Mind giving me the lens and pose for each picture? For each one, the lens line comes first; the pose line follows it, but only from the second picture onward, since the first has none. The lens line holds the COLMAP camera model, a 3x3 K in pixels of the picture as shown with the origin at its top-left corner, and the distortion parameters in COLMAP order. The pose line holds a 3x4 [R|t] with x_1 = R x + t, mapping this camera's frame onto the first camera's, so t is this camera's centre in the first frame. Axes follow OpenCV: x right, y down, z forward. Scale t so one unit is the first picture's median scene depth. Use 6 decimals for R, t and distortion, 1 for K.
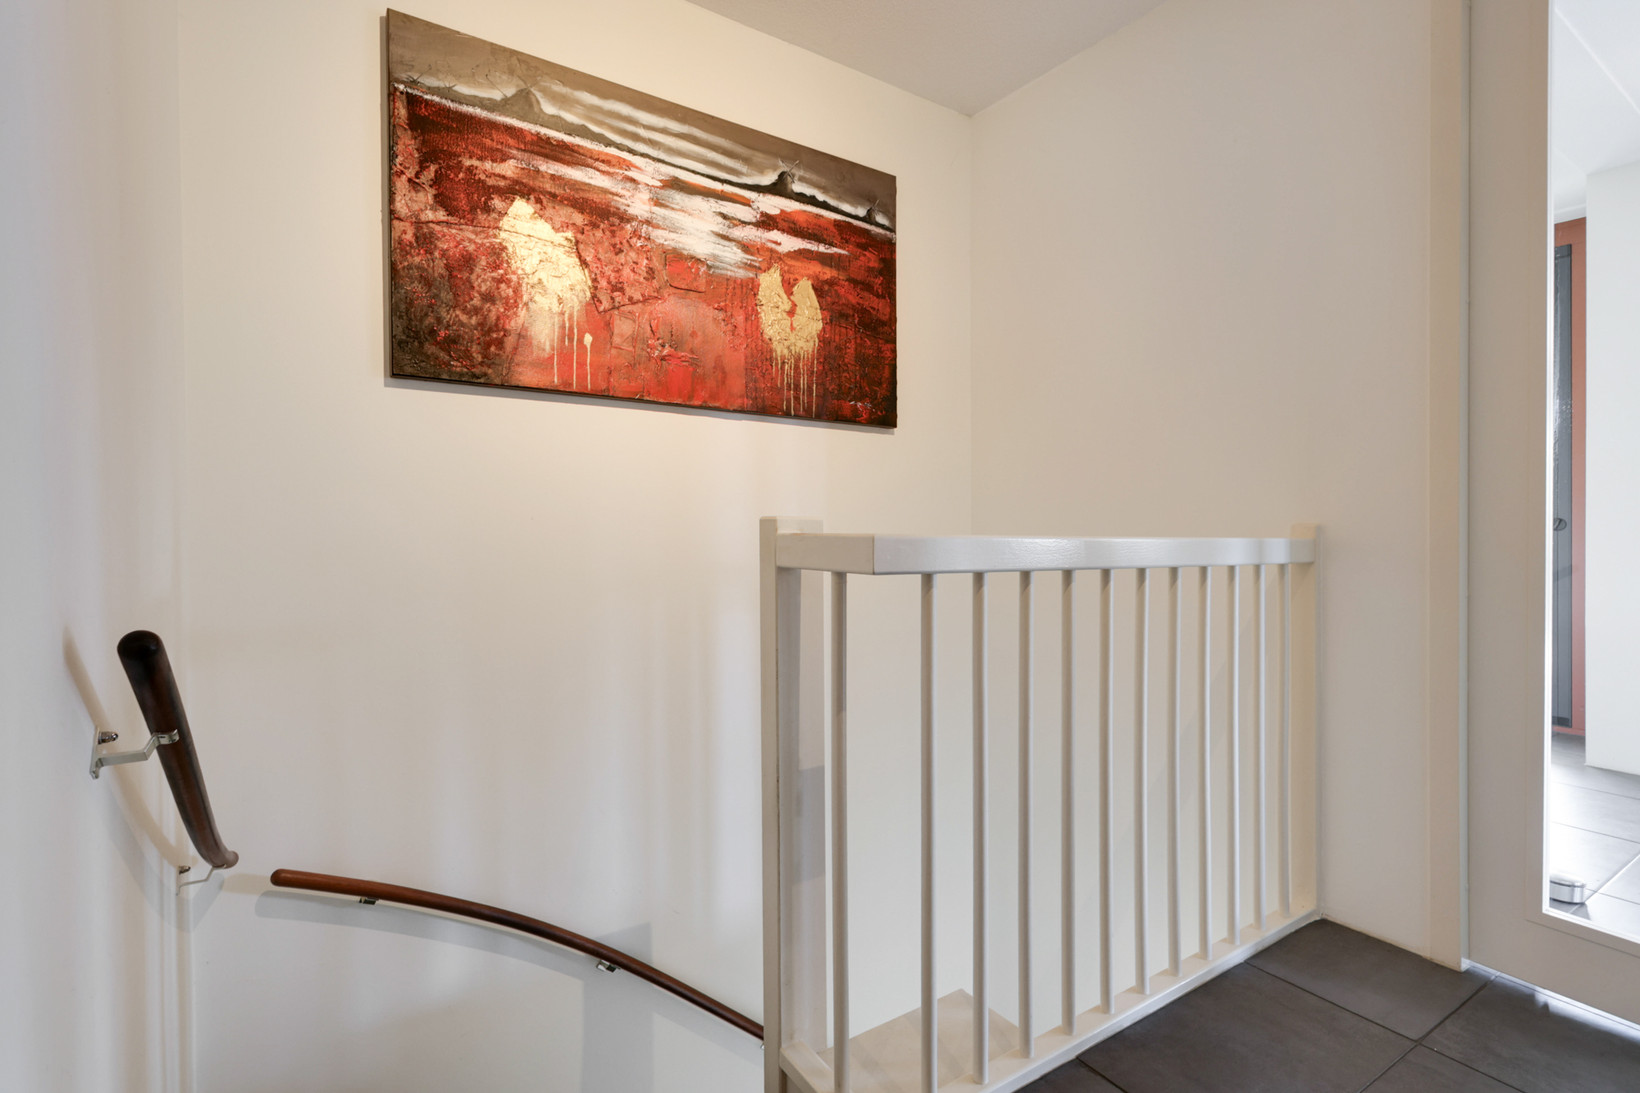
lens RADIAL K [[781.1, 0, 828.8], [0, 781.1, 537.5], [0, 0, 1]] dist [0.004681, -0.001755]
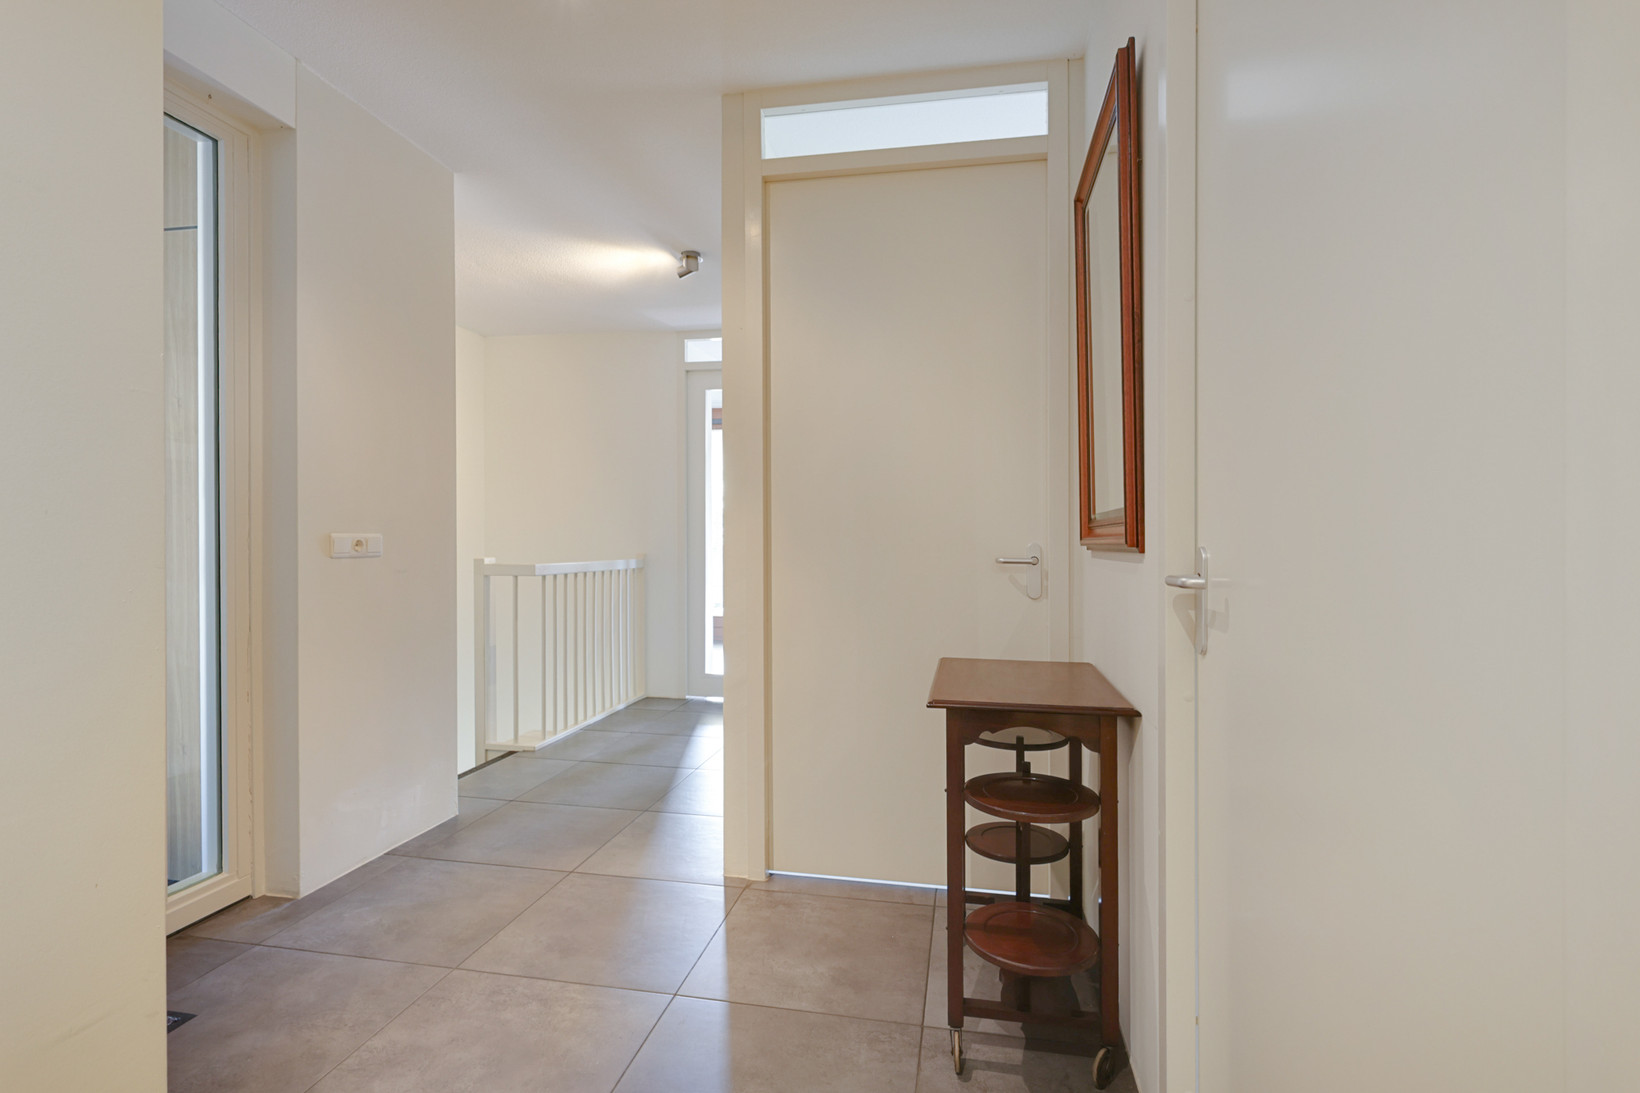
lens RADIAL K [[781.1, 0, 829.5], [0, 781.1, 549.7], [0, 0, 1]] dist [0.004681, -0.001755]
pose [[0.694634, -0.009830, 0.719296, -0.820633], [-0.000340, 0.999902, 0.013993, -0.063436], [-0.719363, -0.009964, 0.694563, -1.252845]]
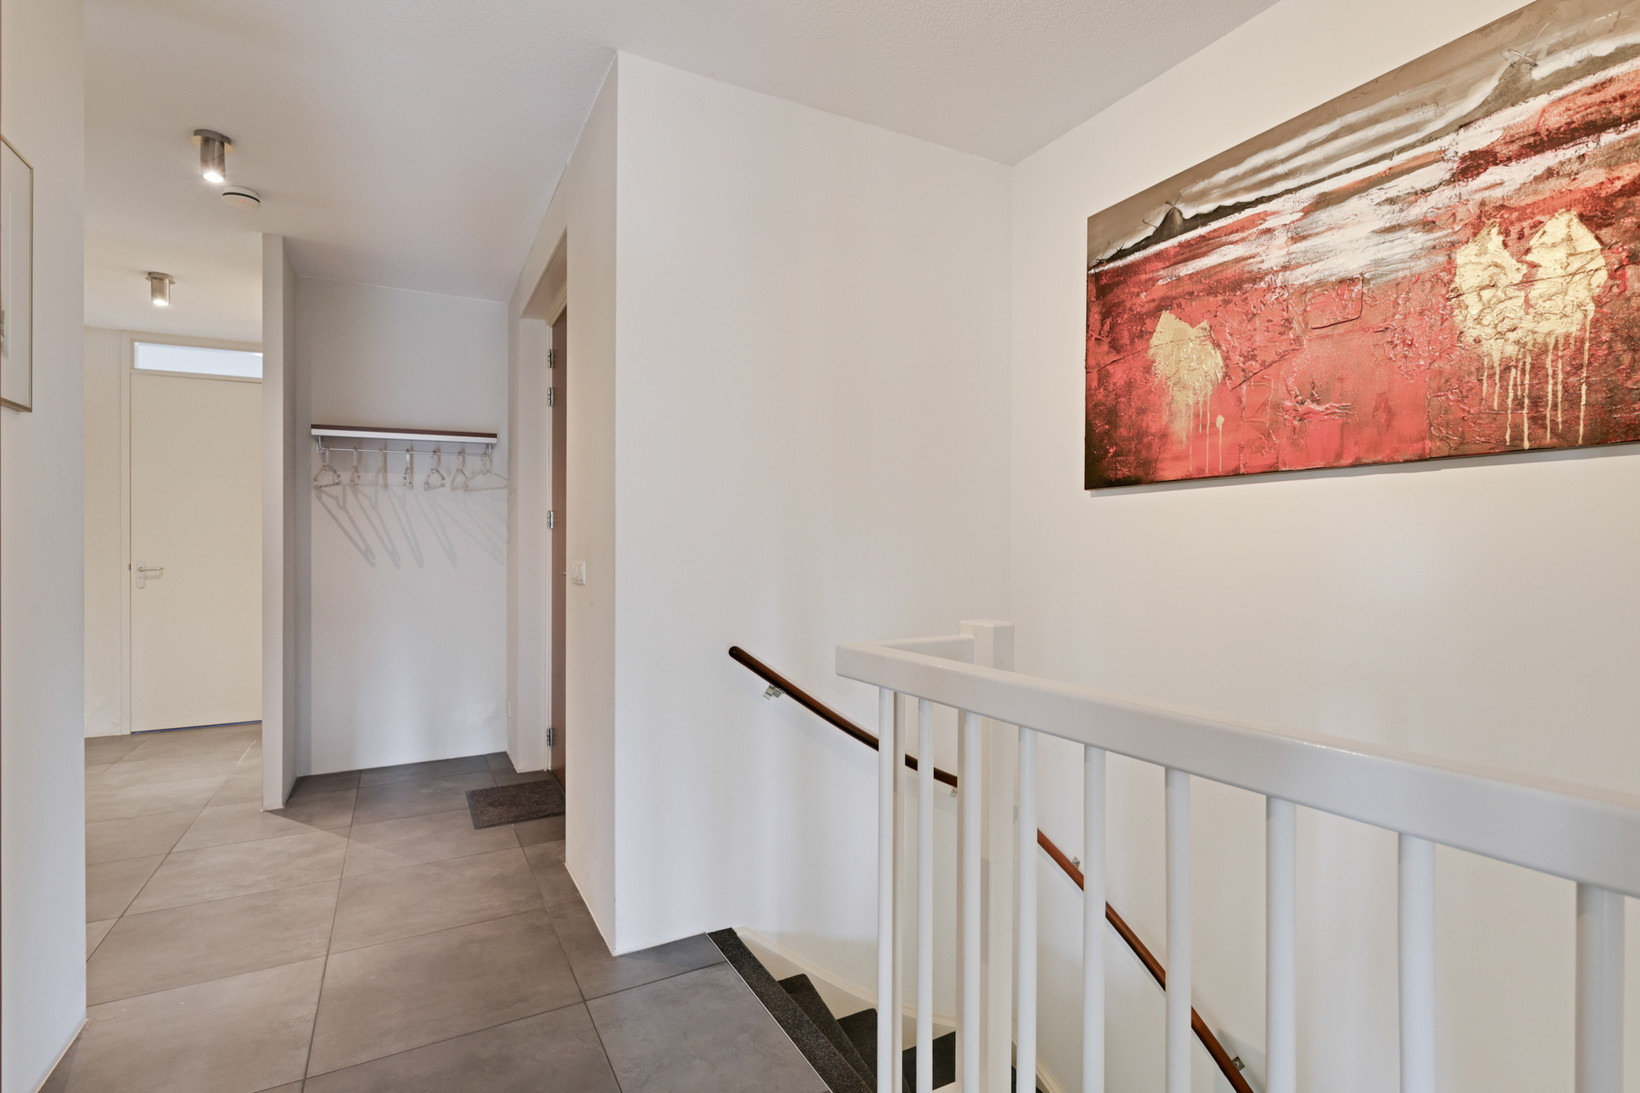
lens RADIAL K [[781.1, 0, 816.0], [0, 781.1, 559.7], [0, 0, 1]] dist [0.004681, -0.001755]
pose [[-0.095042, 0.003534, -0.995467, 0.705195], [-0.006391, 0.999971, 0.004160, -0.077390], [0.995453, 0.006757, -0.095017, 0.571608]]
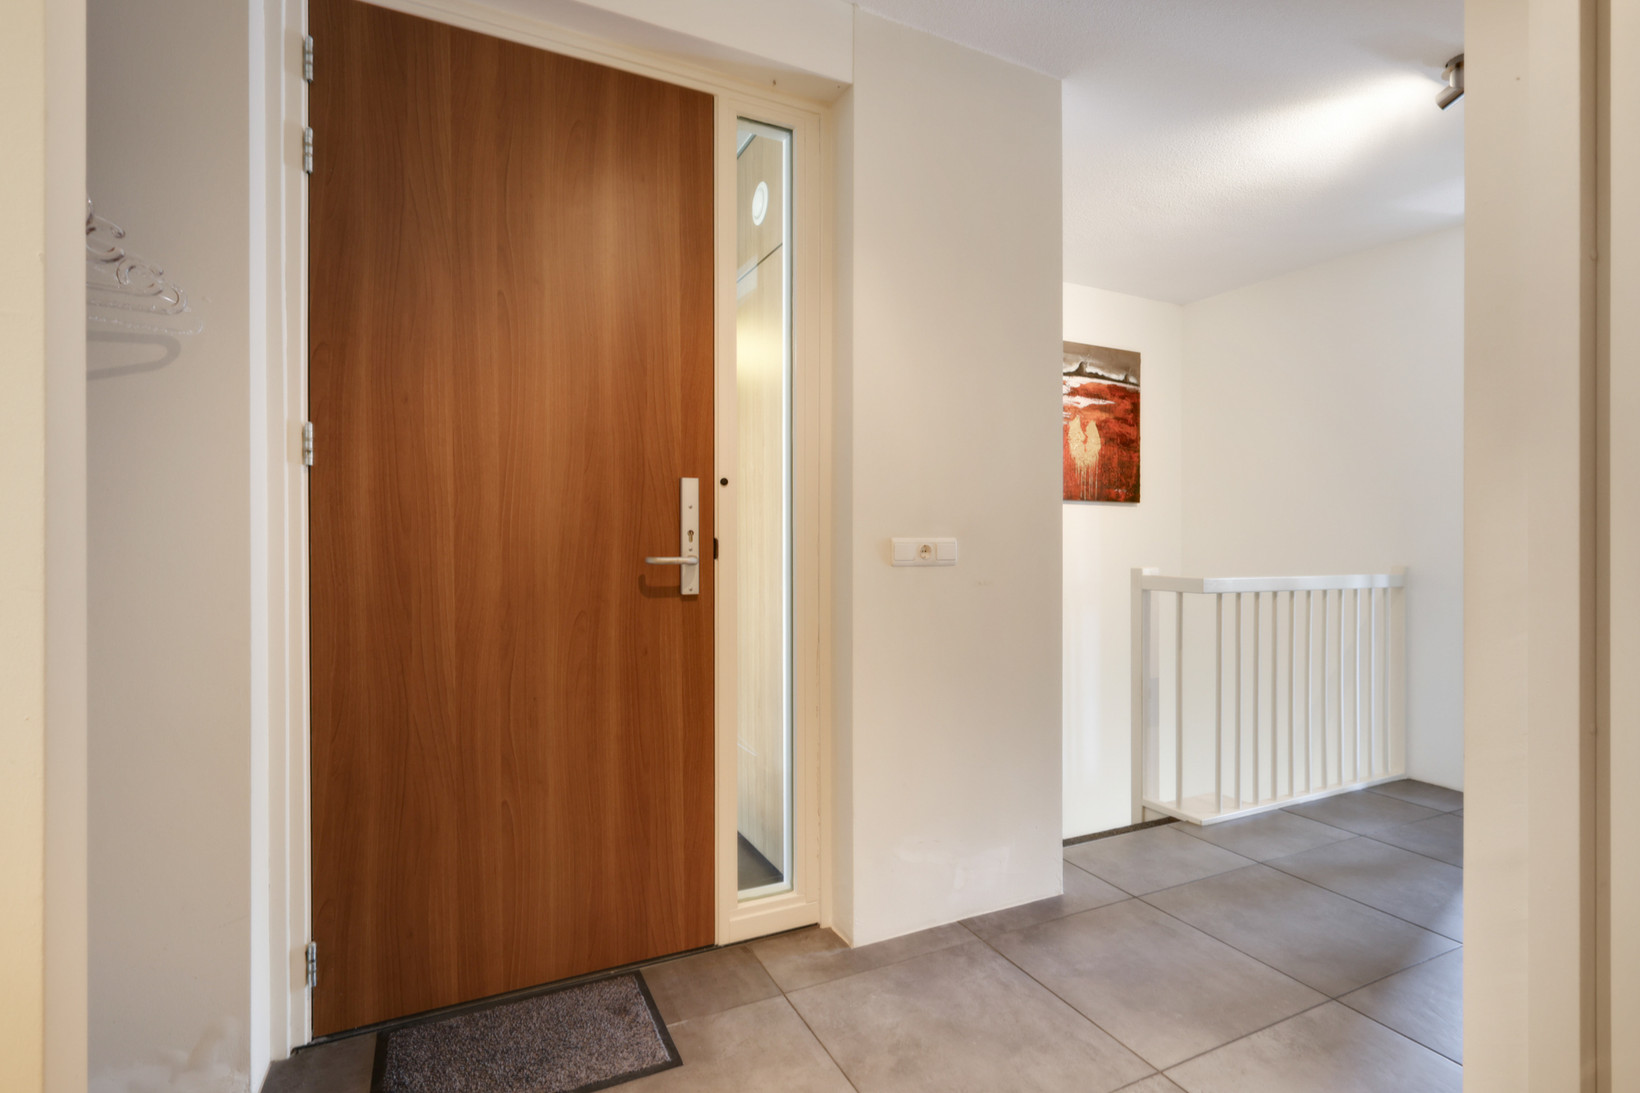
lens RADIAL K [[781.1, 0, 818.8], [0, 781.1, 550.4], [0, 0, 1]] dist [0.004681, -0.001755]
pose [[0.991517, 0.000576, -0.129978, -0.469938], [0.000237, 0.999980, 0.006245, -0.061190], [0.129979, -0.006223, 0.991497, -0.933806]]
